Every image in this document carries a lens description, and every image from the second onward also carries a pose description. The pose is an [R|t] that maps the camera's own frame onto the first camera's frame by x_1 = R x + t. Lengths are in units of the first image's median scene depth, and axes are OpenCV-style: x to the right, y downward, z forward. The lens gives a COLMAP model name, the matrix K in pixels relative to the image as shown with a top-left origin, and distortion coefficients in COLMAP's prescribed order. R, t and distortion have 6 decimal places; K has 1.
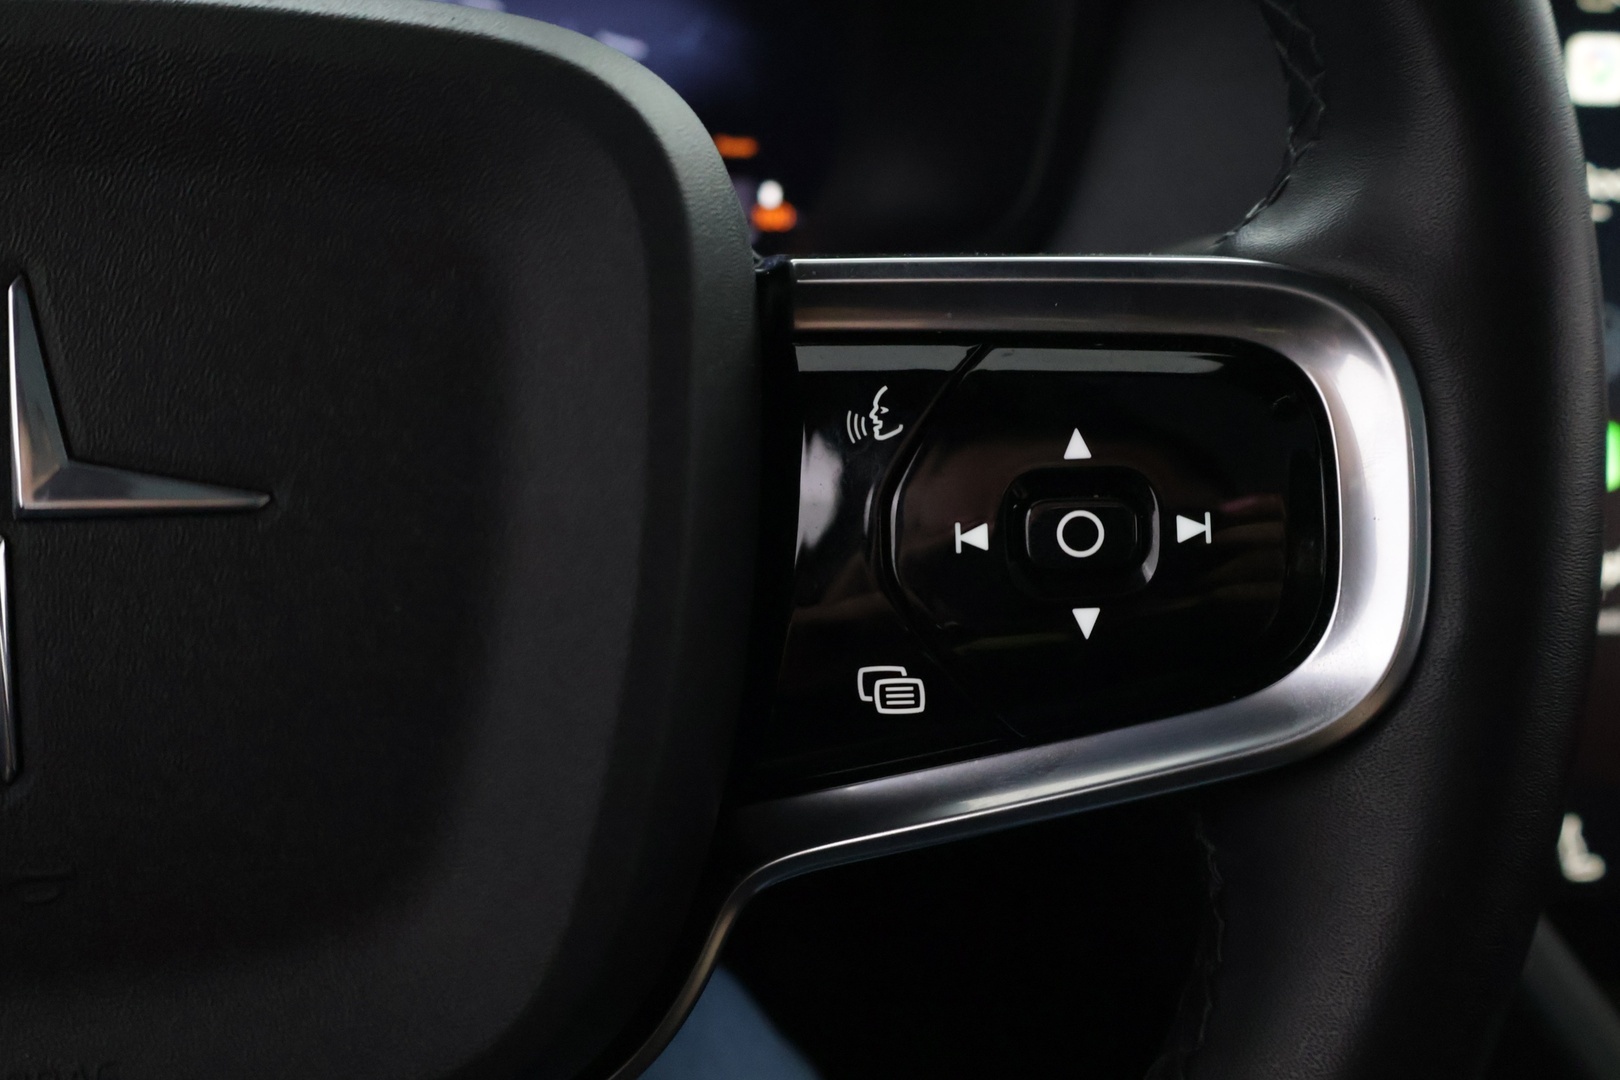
lens RADIAL K [[1694.1, 0, 818.1], [0, 1694.1, 537.5], [0, 0, 1]] dist [0.063412, 0.000000]
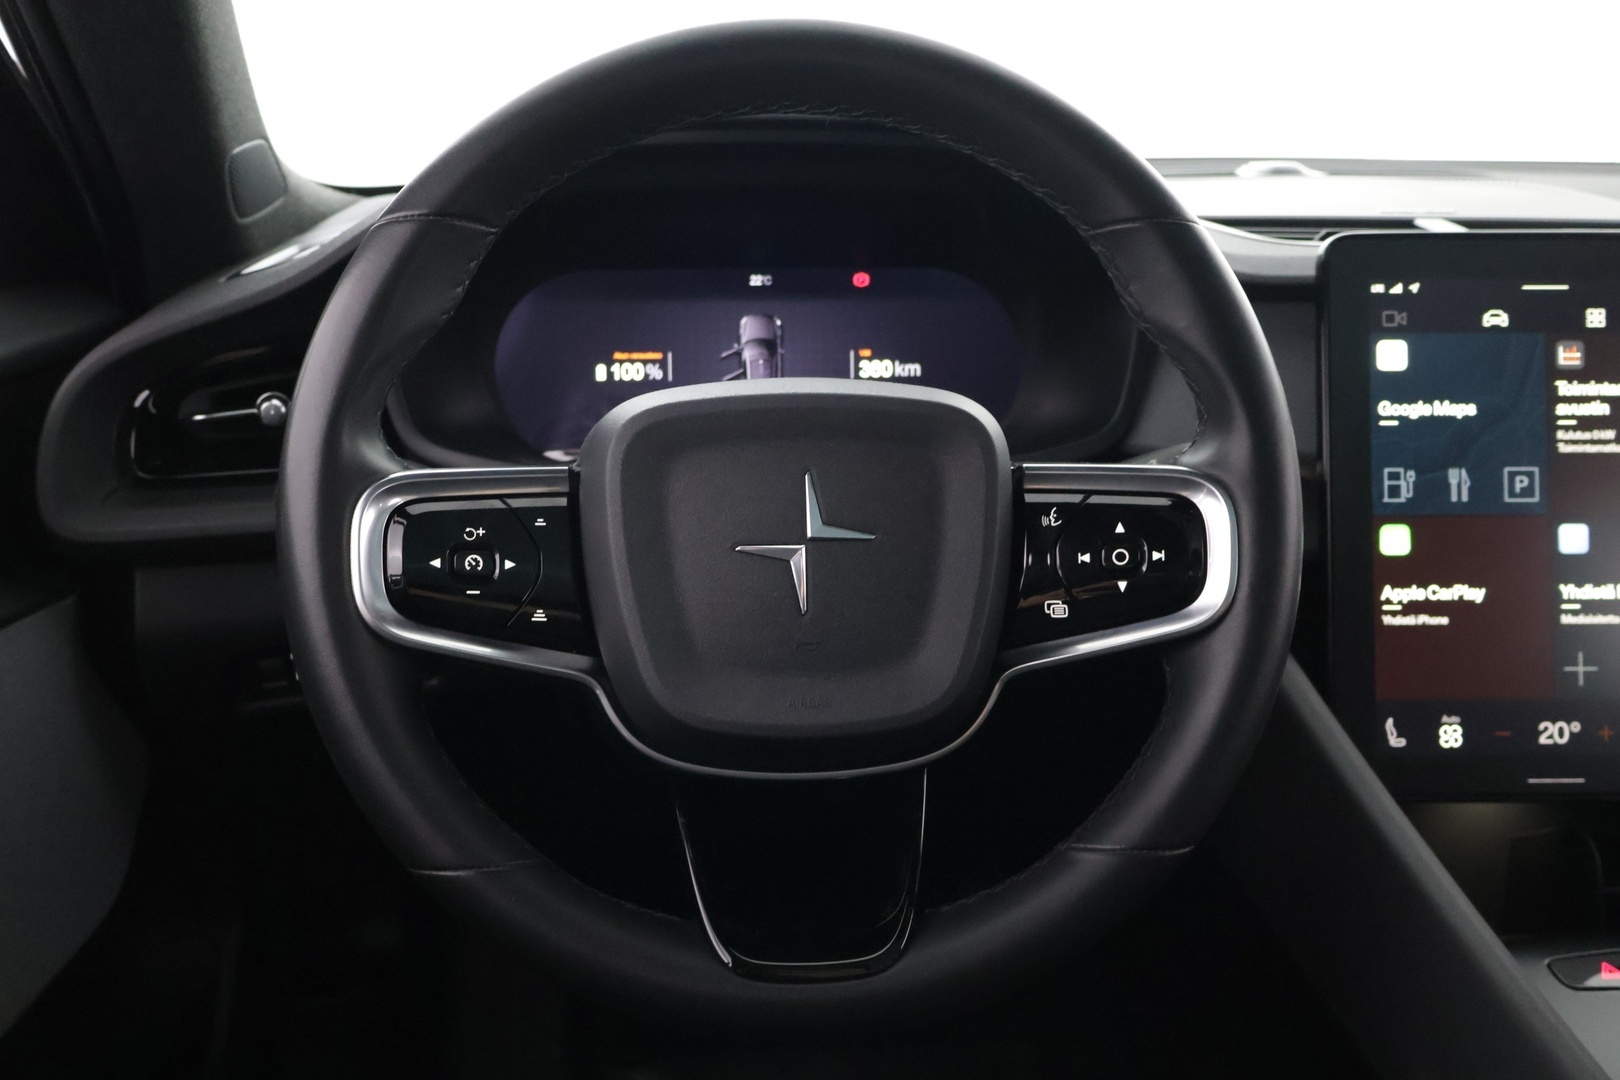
lens RADIAL K [[1514.8, 0, 801.6], [0, 1514.8, 538.1], [0, 0, 1]] dist [0.009330, 0.000000]
pose [[0.993524, 0.015295, -0.112584, -0.104456], [-0.024914, 0.996109, -0.084535, 0.203936], [0.110853, 0.086792, 0.990040, -1.710477]]
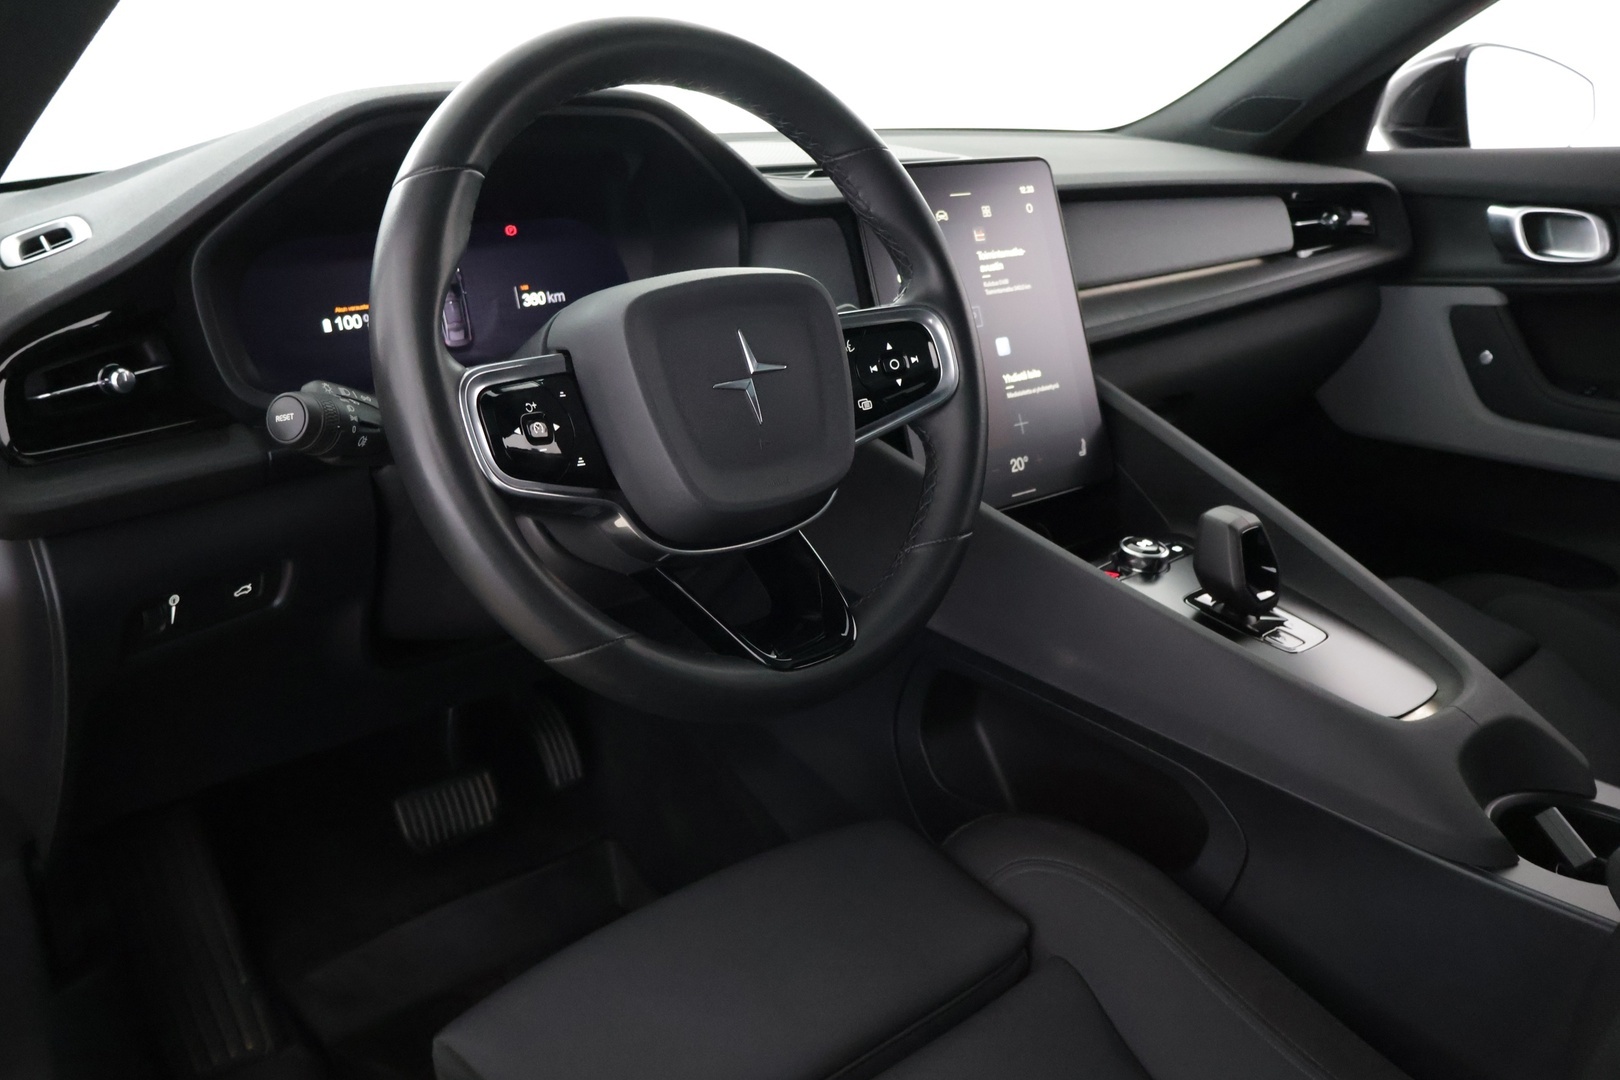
lens RADIAL K [[1365.7, 0, 806.9], [0, 1365.7, 545.2], [0, 0, 1]] dist [-0.004120, -0.002642]
pose [[0.858880, -0.195133, 0.473548, -1.933031], [0.221981, 0.975051, -0.000824, 0.433596], [-0.461572, 0.105826, 0.880768, -2.158518]]
